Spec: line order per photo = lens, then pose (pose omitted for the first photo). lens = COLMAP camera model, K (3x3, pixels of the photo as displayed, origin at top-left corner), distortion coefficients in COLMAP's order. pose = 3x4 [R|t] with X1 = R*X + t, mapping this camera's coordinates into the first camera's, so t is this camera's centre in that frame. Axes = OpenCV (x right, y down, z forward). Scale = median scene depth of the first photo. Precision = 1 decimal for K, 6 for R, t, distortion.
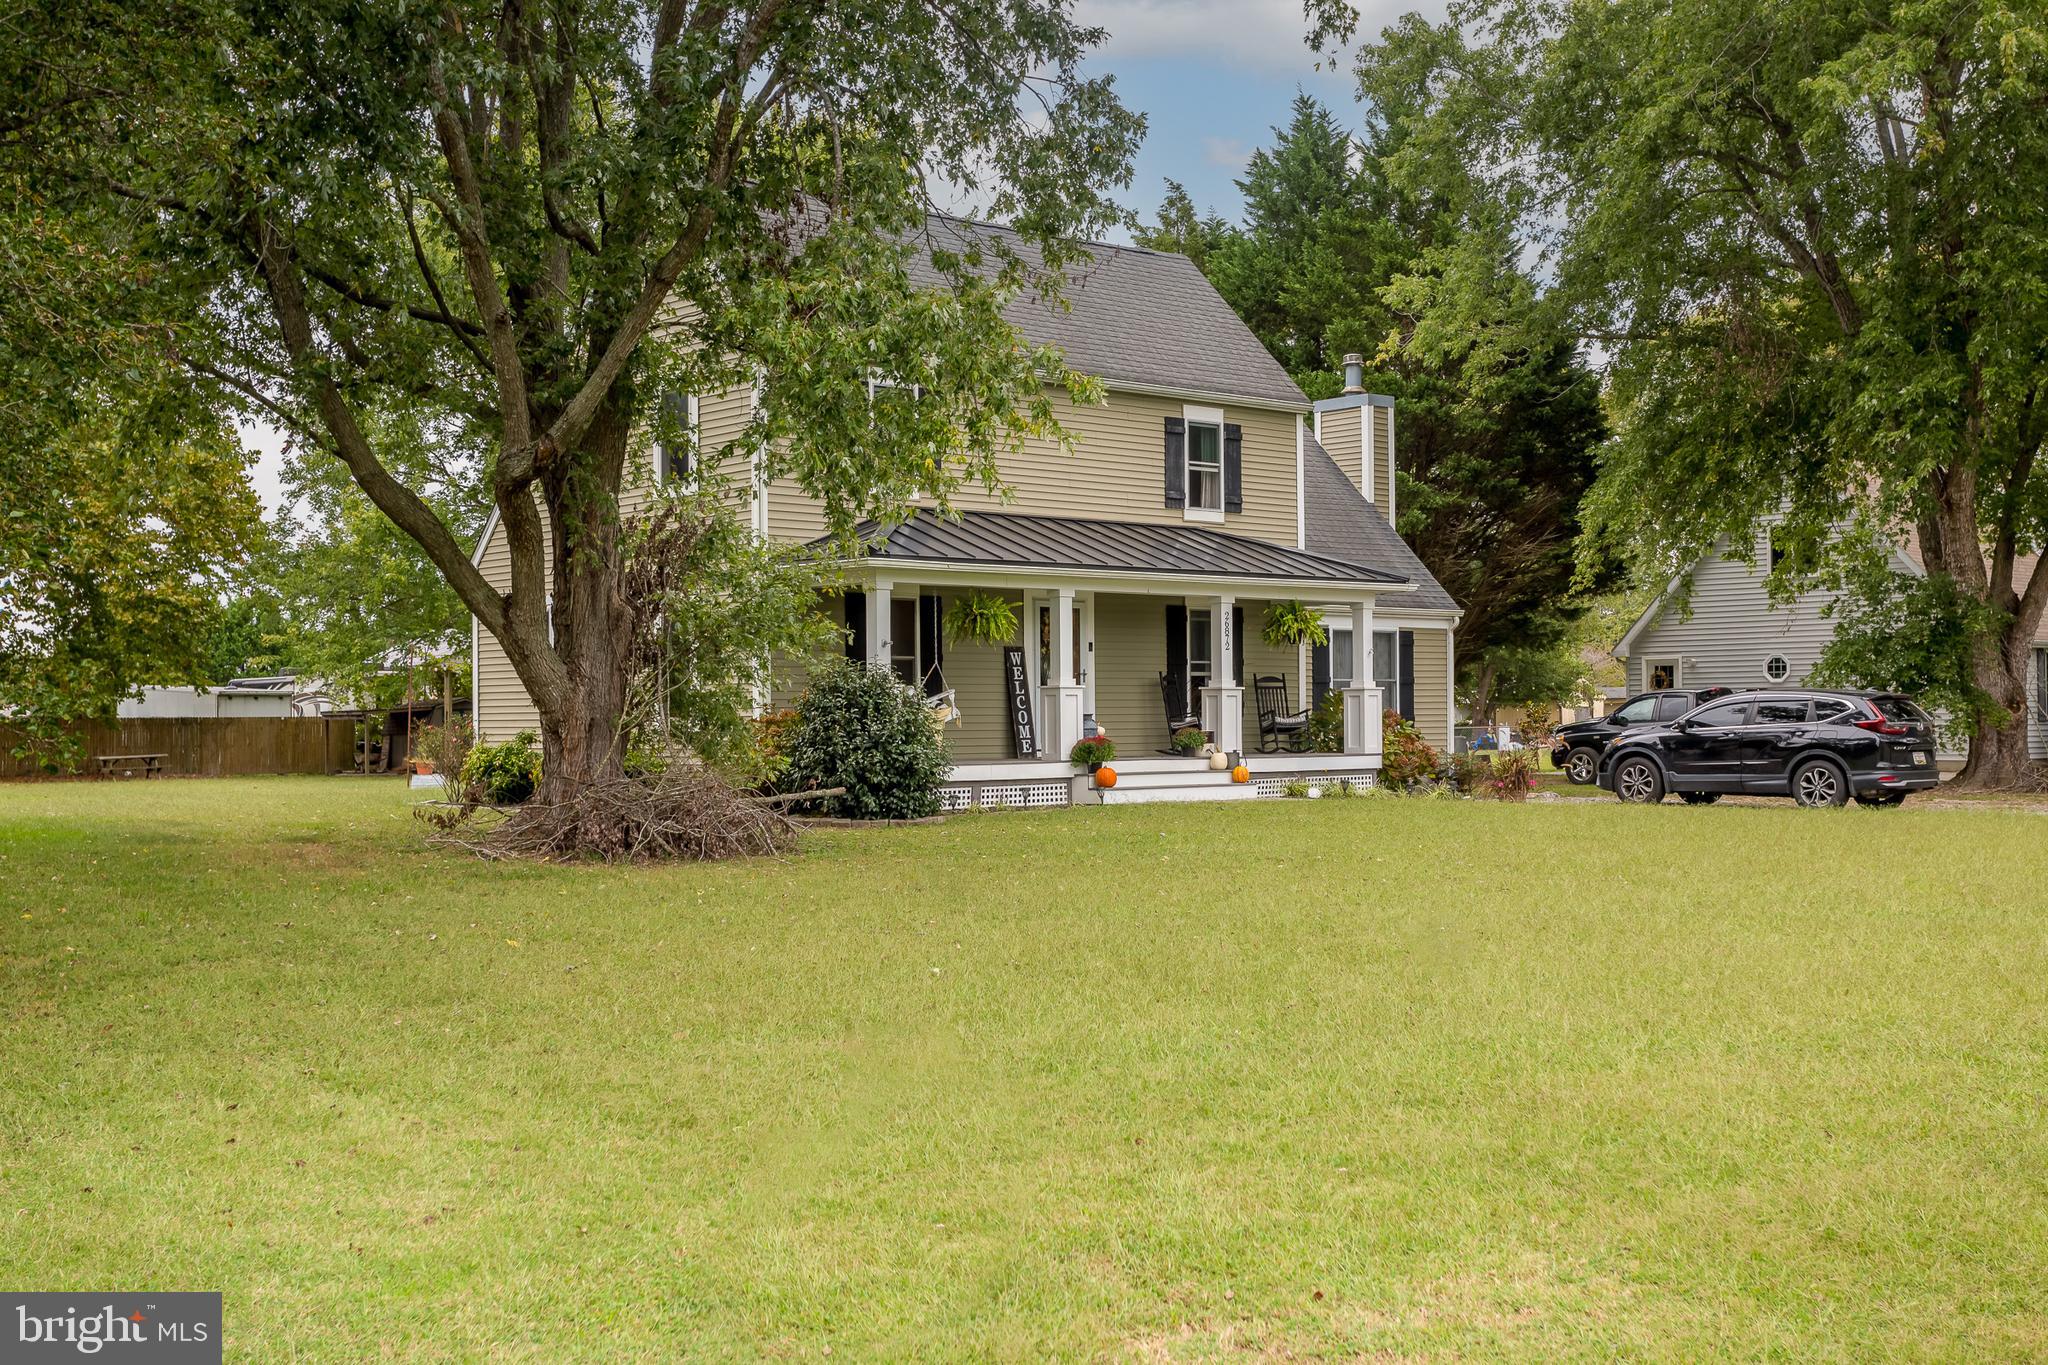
lens RADIAL K [[2329.1, 0, 1017.1], [0, 2329.1, 696.6], [0, 0, 1]] dist [0.062365, 0.000000]
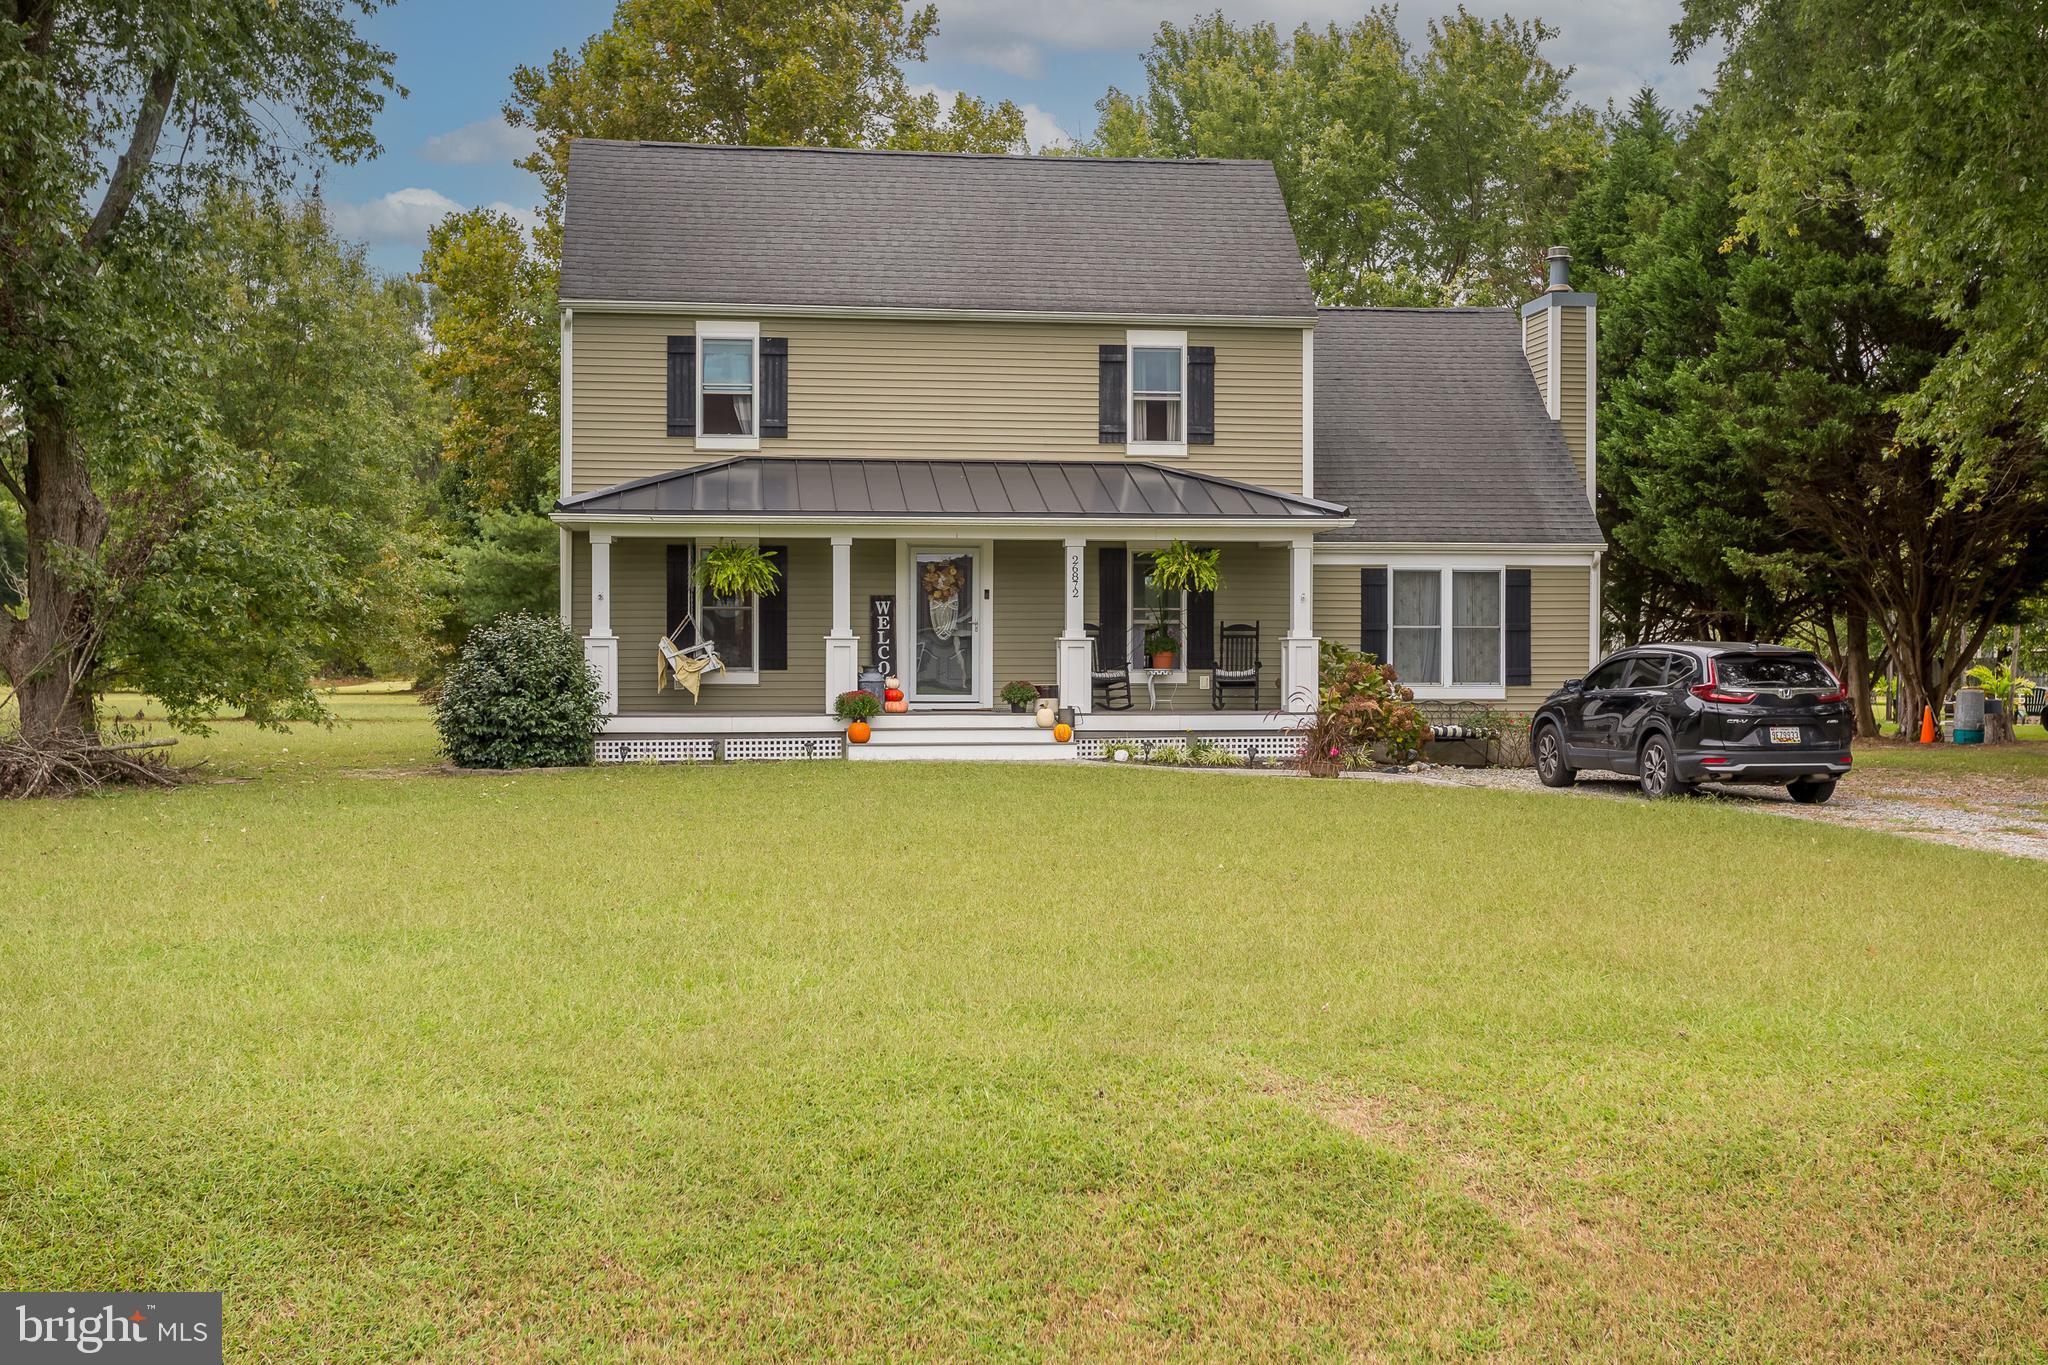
lens RADIAL K [[2329.1, 0, 1035.8], [0, 2329.1, 663.0], [0, 0, 1]] dist [0.062365, 0.000000]
pose [[0.832487, 0.009955, -0.553954, 0.556442], [-0.001085, 0.999866, 0.016337, -0.008683], [0.554043, -0.013000, 0.832387, 0.211125]]
